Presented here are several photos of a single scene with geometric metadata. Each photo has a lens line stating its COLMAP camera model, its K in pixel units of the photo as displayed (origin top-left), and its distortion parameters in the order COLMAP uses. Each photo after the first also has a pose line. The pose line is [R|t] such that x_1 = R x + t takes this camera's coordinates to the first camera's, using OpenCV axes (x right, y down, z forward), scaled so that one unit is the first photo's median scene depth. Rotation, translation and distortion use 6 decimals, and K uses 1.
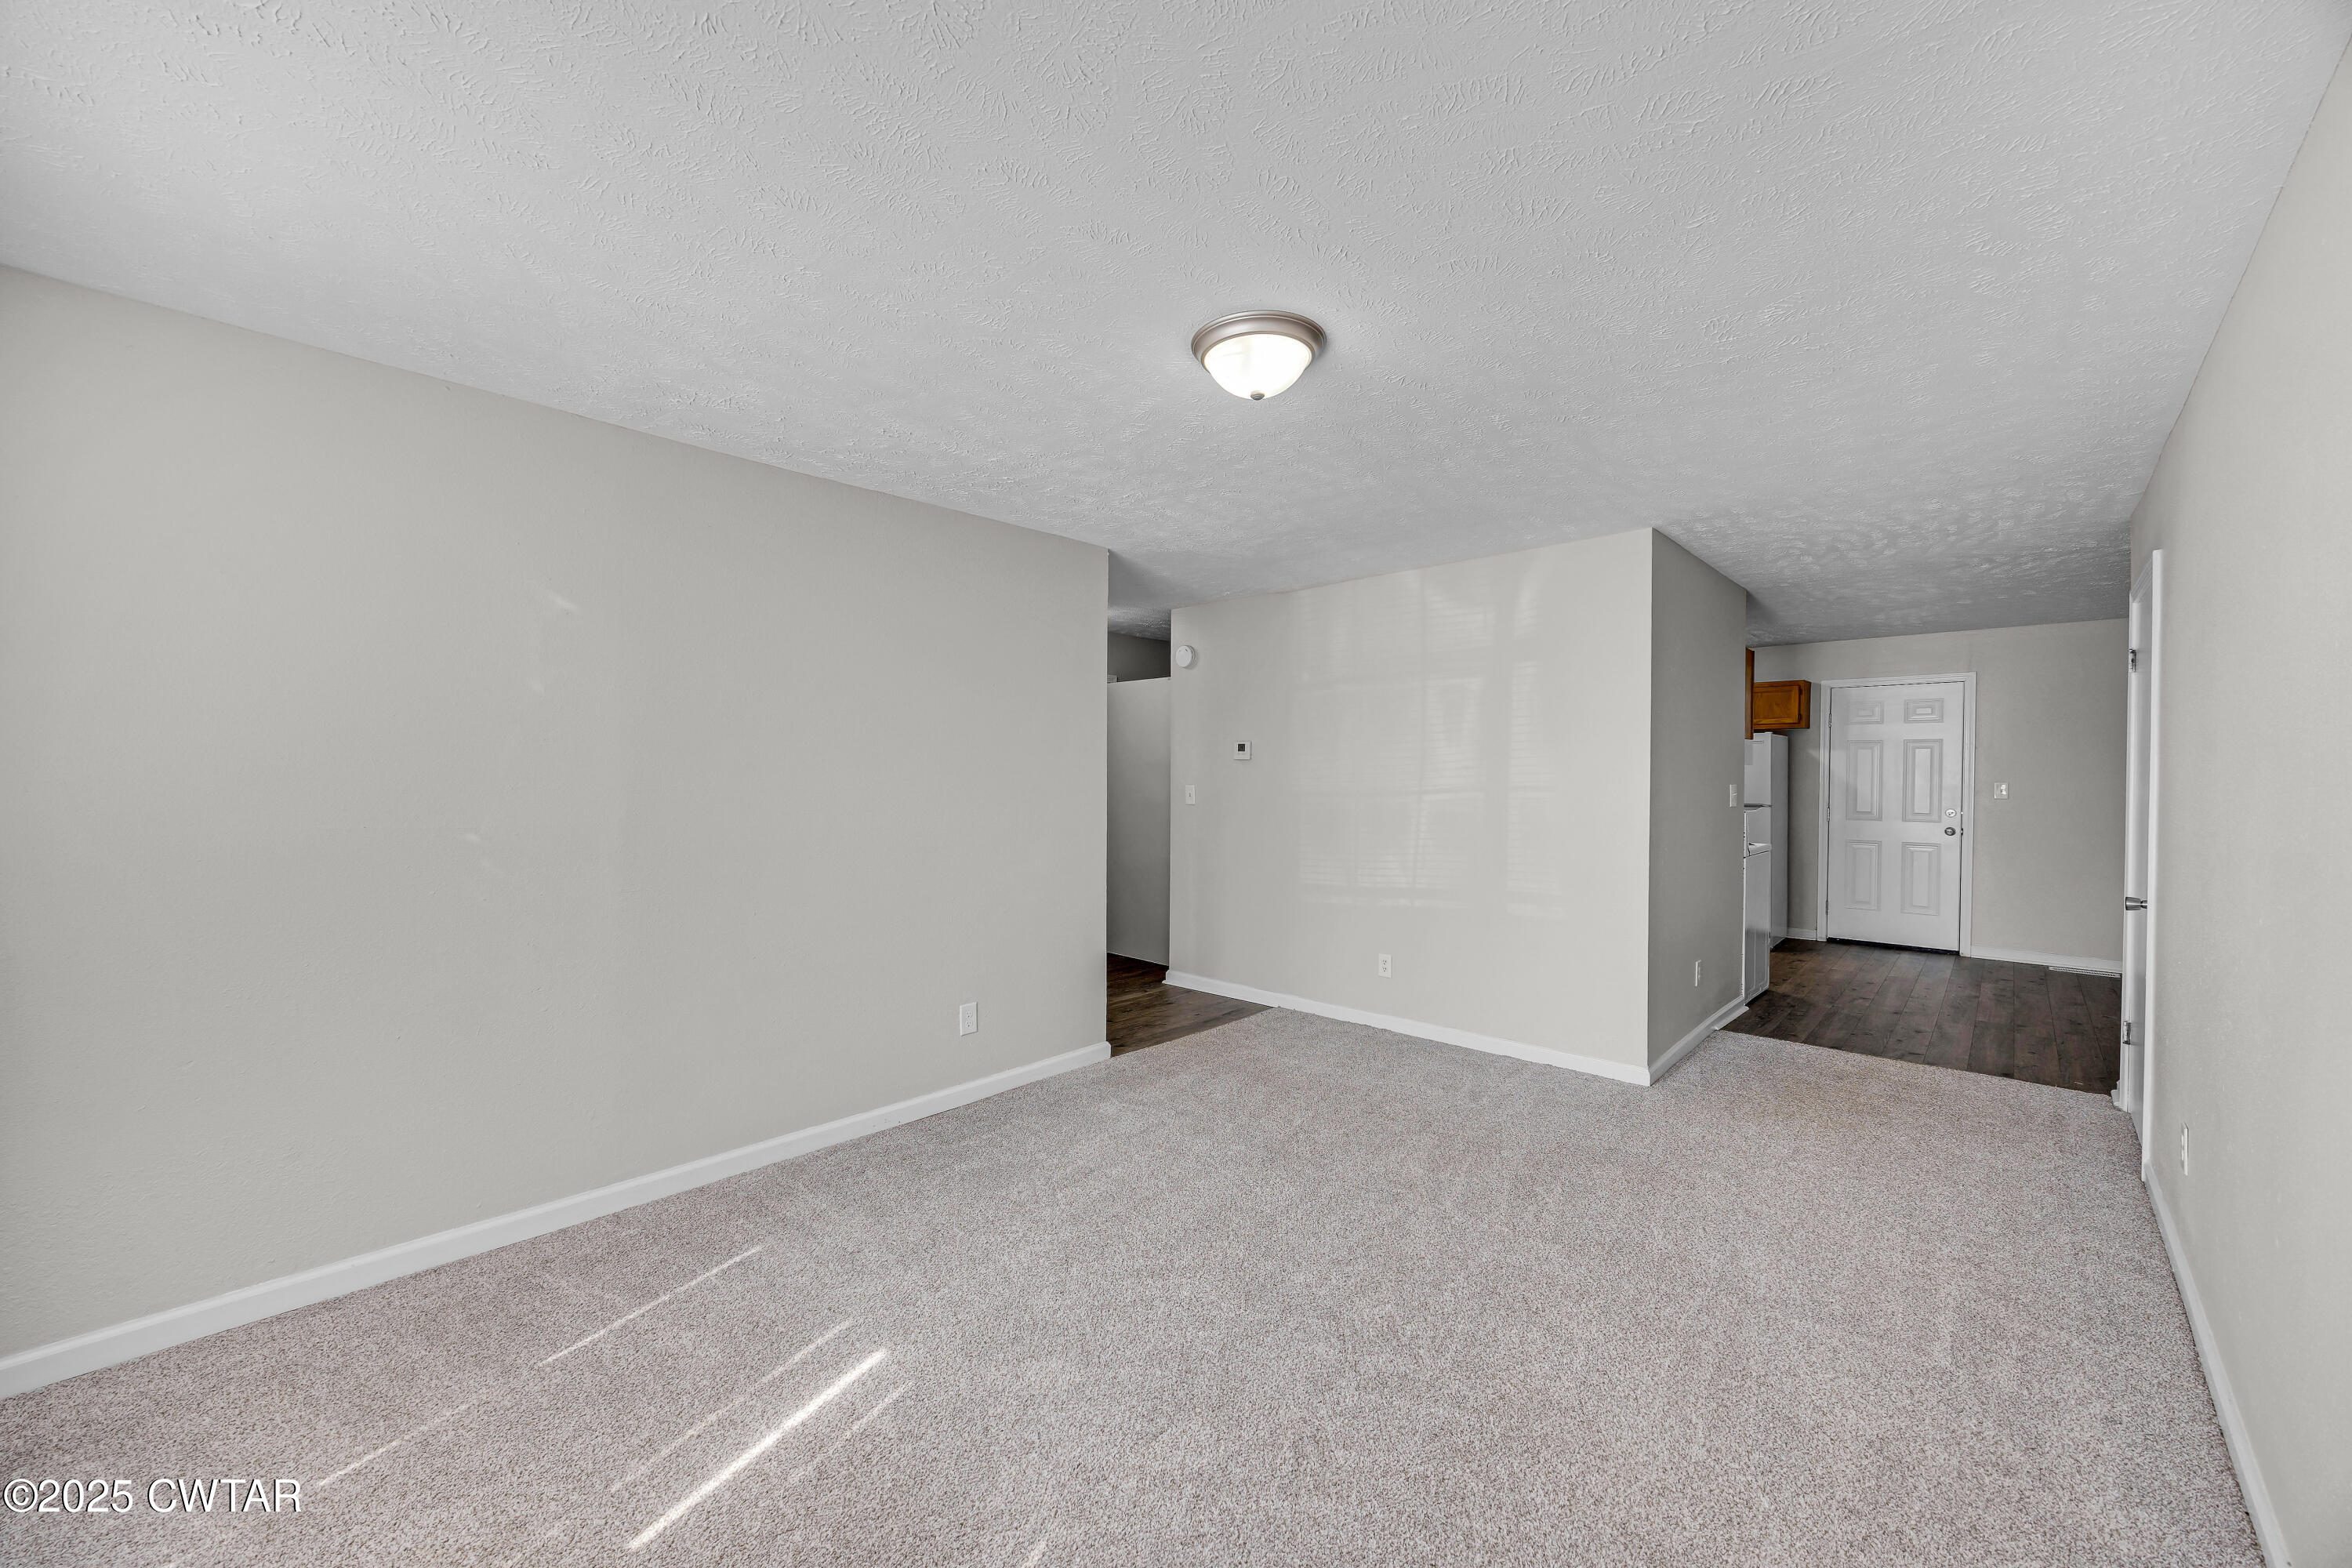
lens RADIAL K [[900.0, 0, 1173.8], [0, 900.0, 786.9], [0, 0, 1]] dist [-0.002585, 0.000534]
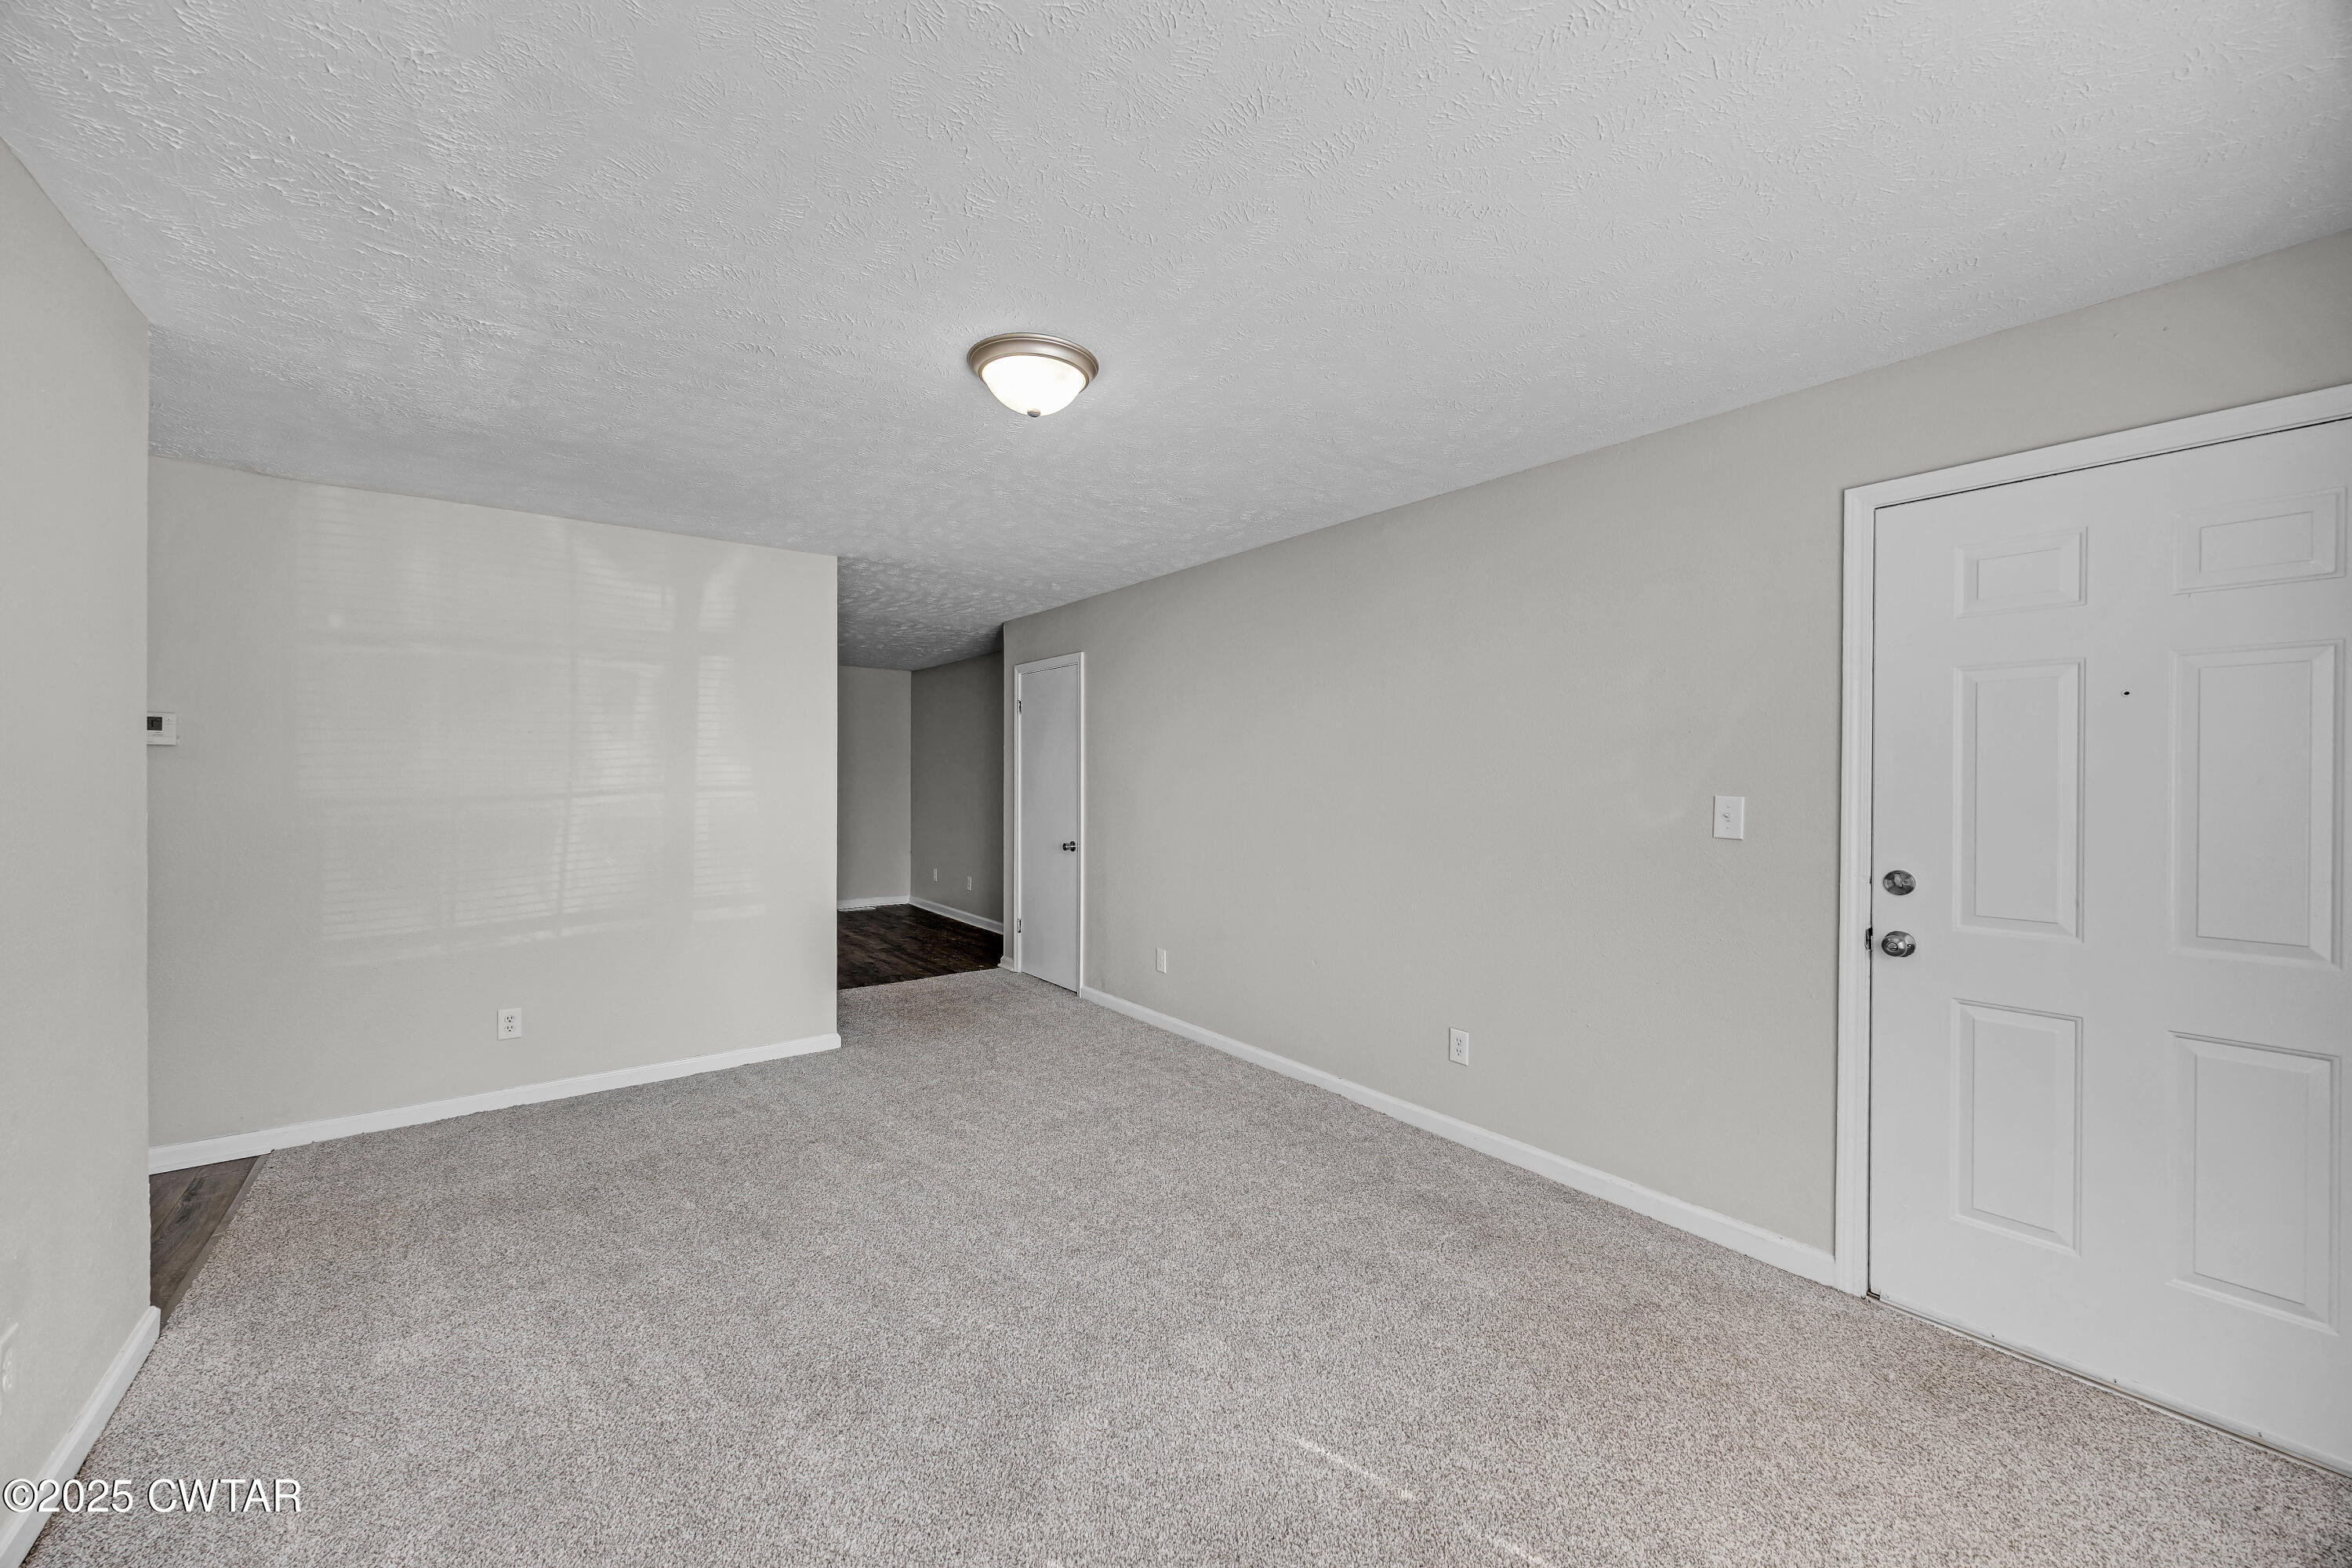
lens RADIAL K [[900.0, 0, 1195.0], [0, 900.0, 787.0], [0, 0, 1]] dist [-0.002585, 0.000534]
pose [[0.146720, -0.014414, 0.989073, -0.482850], [0.006667, 0.999886, 0.013583, -0.009161], [-0.989156, 0.004601, 0.146799, 0.352073]]
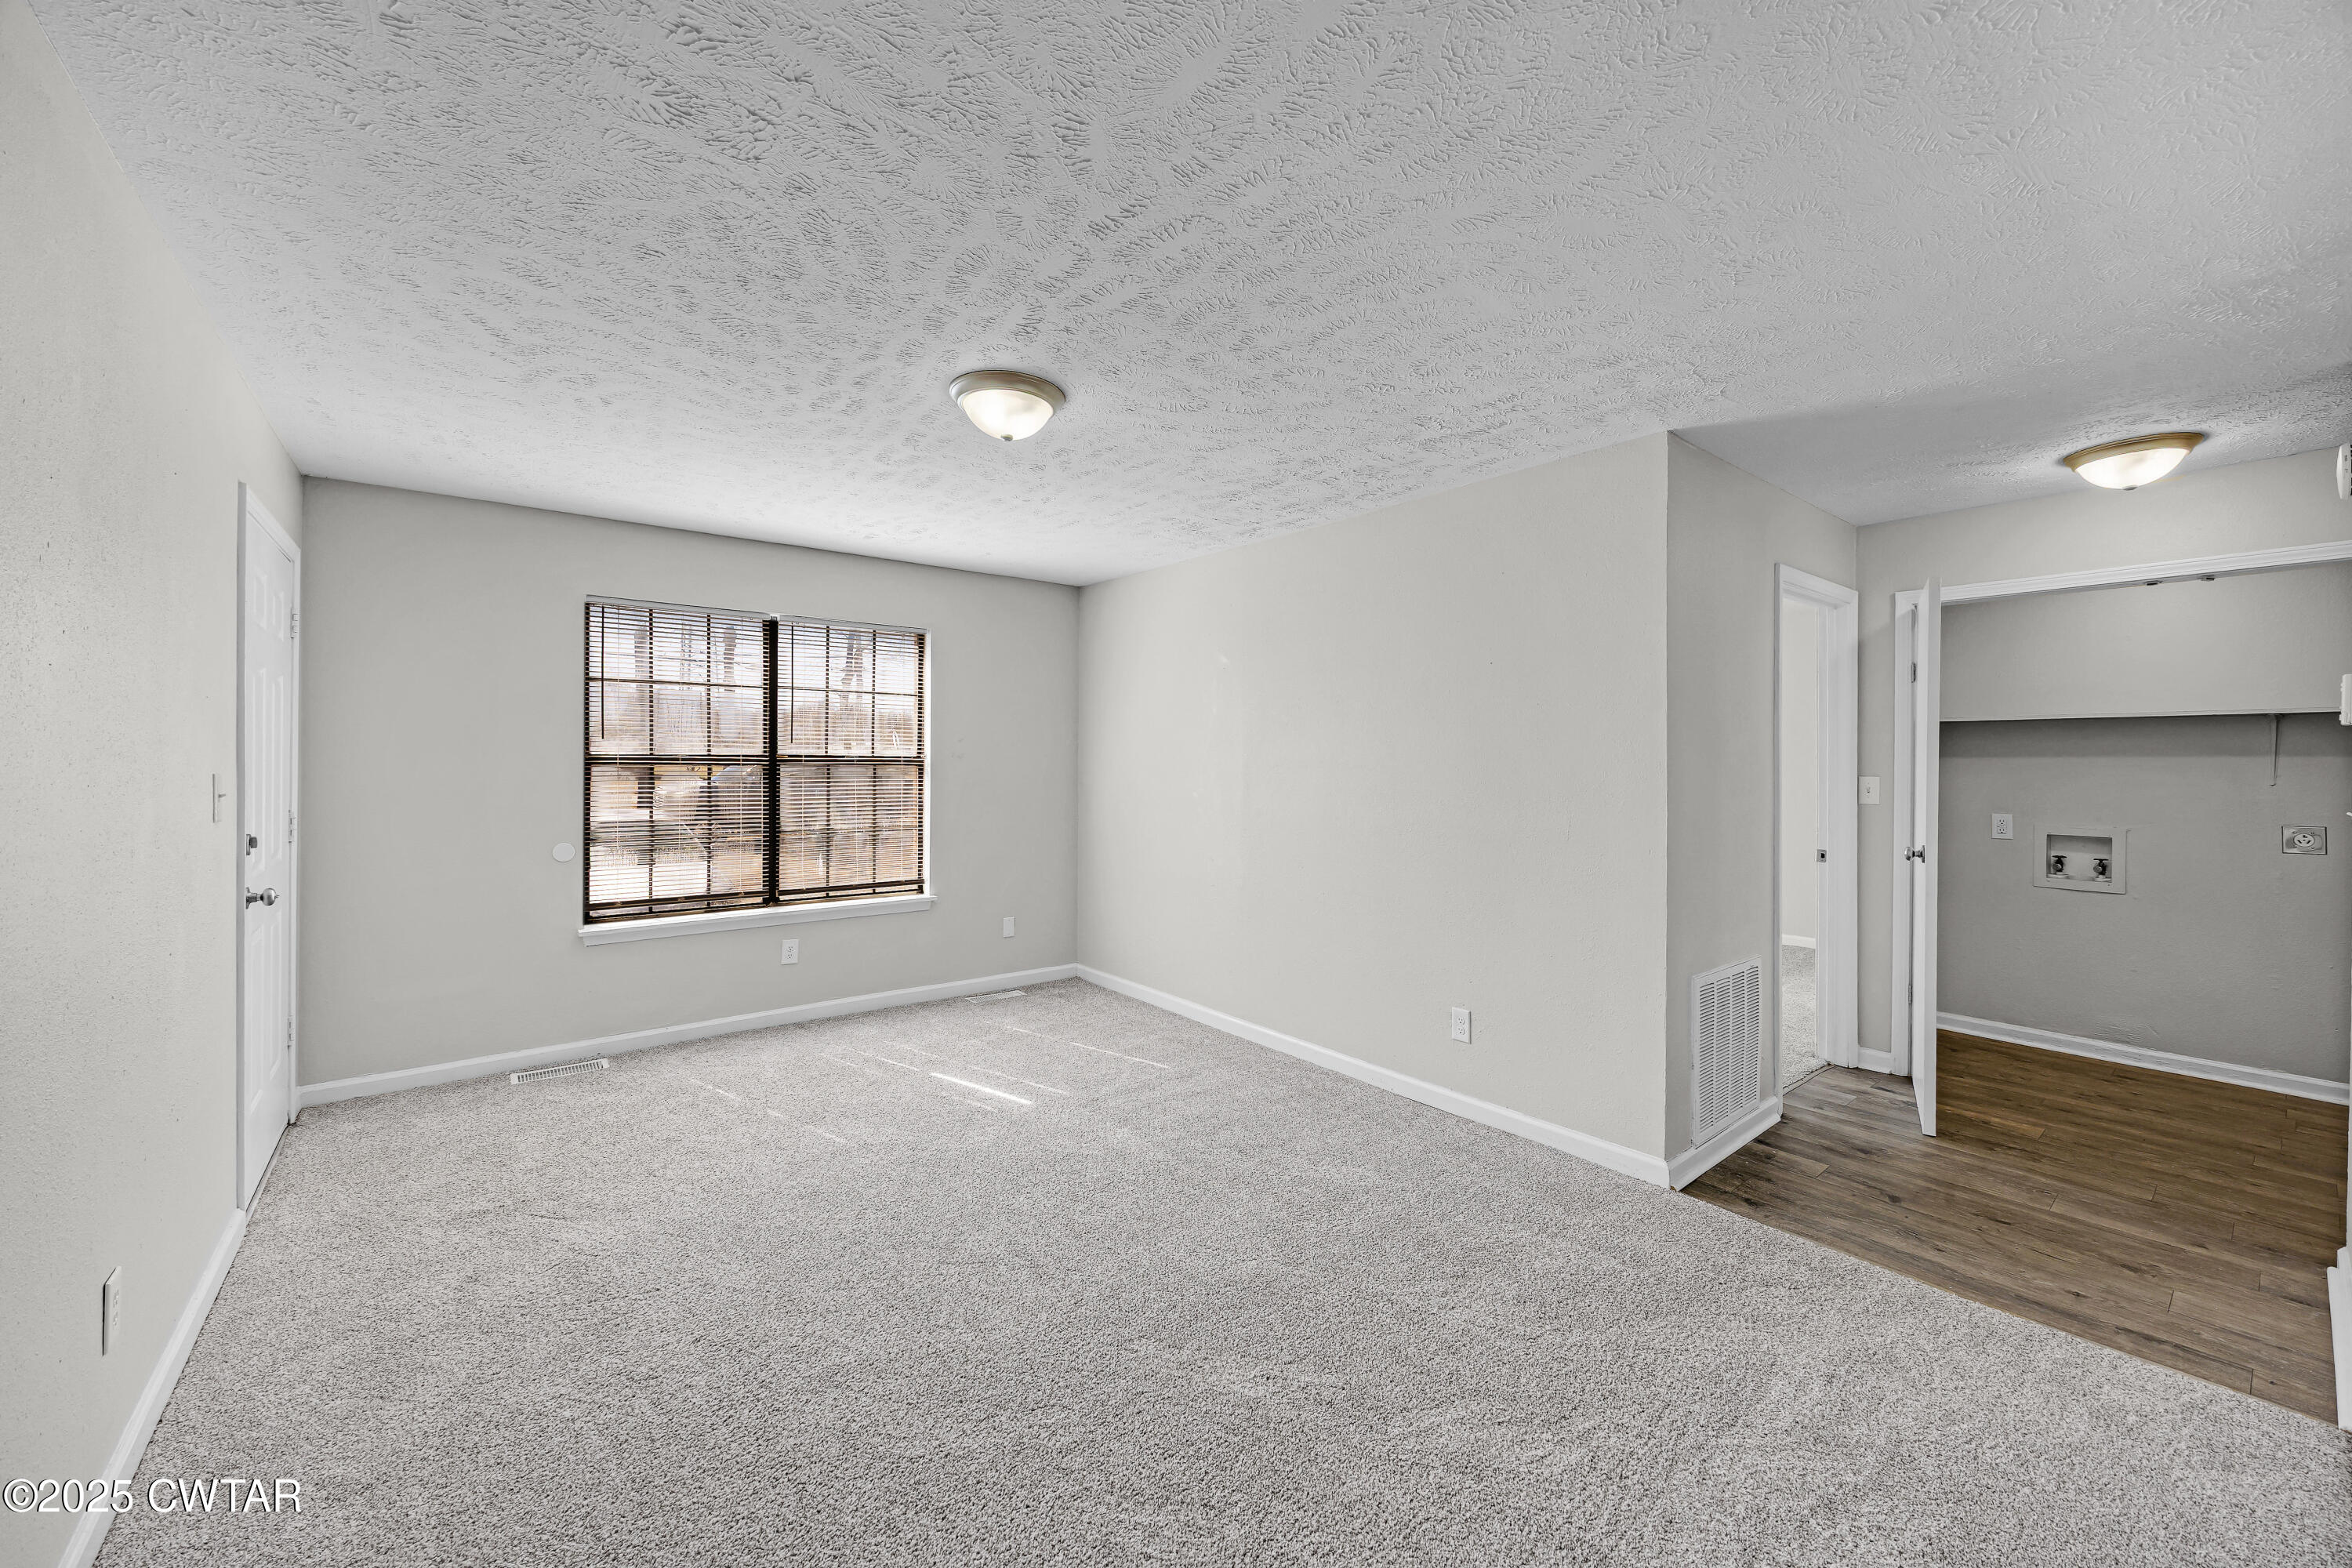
lens RADIAL K [[900.0, 0, 1179.2], [0, 900.0, 768.9], [0, 0, 1]] dist [-0.002585, 0.000534]
pose [[-0.141534, 0.004455, -0.989923, 0.636915], [-0.015407, 0.999859, 0.006702, -0.006147], [0.989814, 0.016200, -0.141445, 0.735779]]
